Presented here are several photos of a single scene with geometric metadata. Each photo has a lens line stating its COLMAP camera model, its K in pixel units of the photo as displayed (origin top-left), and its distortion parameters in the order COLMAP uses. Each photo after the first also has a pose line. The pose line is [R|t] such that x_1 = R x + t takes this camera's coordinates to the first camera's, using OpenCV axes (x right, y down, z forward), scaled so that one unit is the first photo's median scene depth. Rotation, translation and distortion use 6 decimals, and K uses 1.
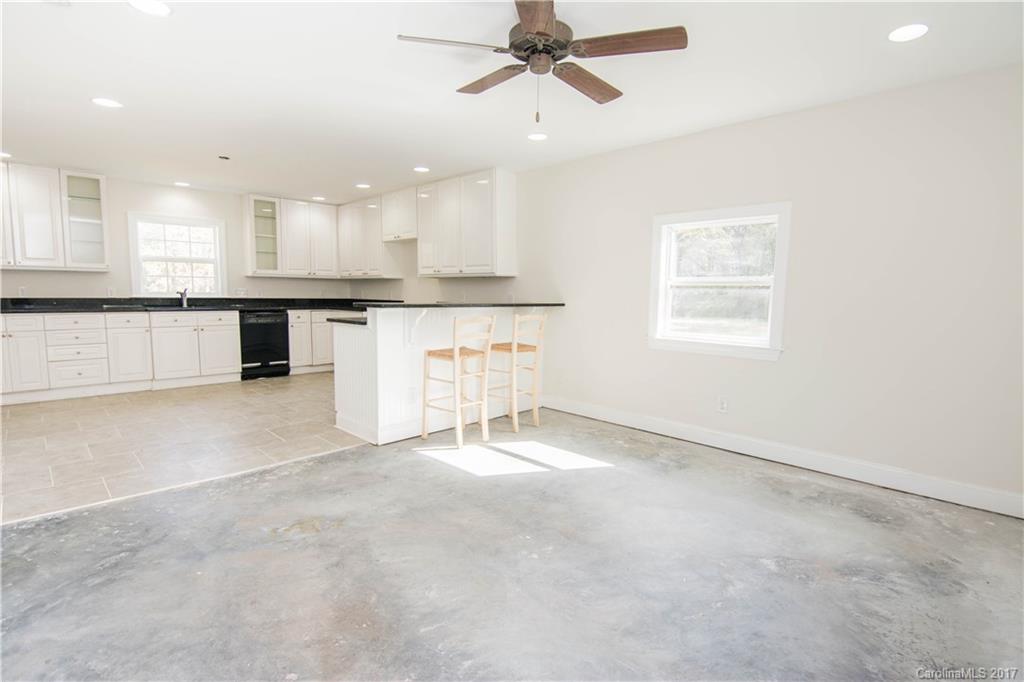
lens RADIAL K [[496.3, 0, 512.0], [0, 496.3, 341.0], [0, 0, 1]] dist [-0.009206, -0.000459]
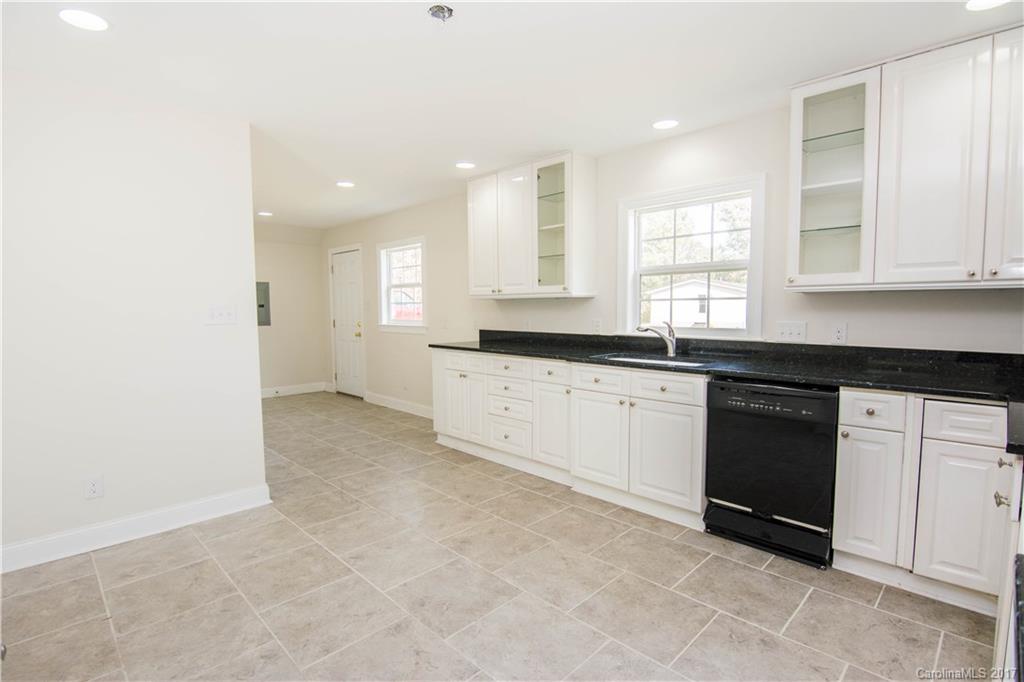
lens RADIAL K [[500.9, 0, 516.3], [0, 500.9, 346.0], [0, 0, 1]] dist [-0.013404, -0.008050]
pose [[-0.000844, 0.066717, -0.997772, -0.190260], [-0.093738, 0.993373, 0.066503, -0.159618], [0.995597, 0.093586, 0.005415, 1.328303]]
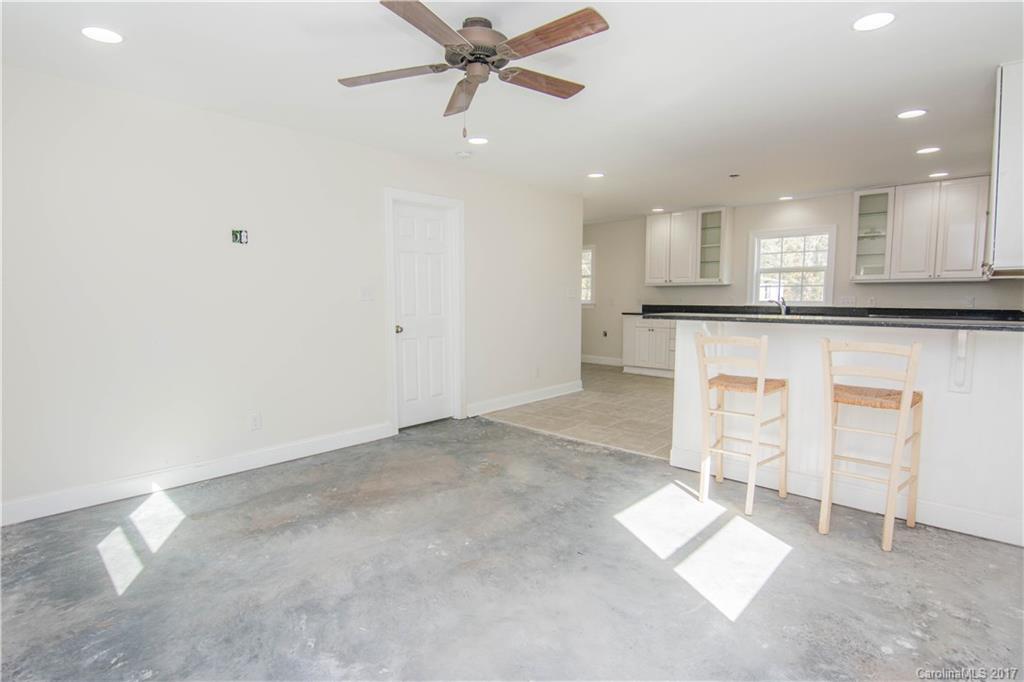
lens RADIAL K [[517.4, 0, 512.5], [0, 517.4, 345.8], [0, 0, 1]] dist [-0.016725, -0.001192]
pose [[0.028167, 0.085460, -0.995943, 0.658821], [-0.096883, 0.991881, 0.082372, -0.062503], [0.994897, 0.094169, 0.036218, 0.638471]]
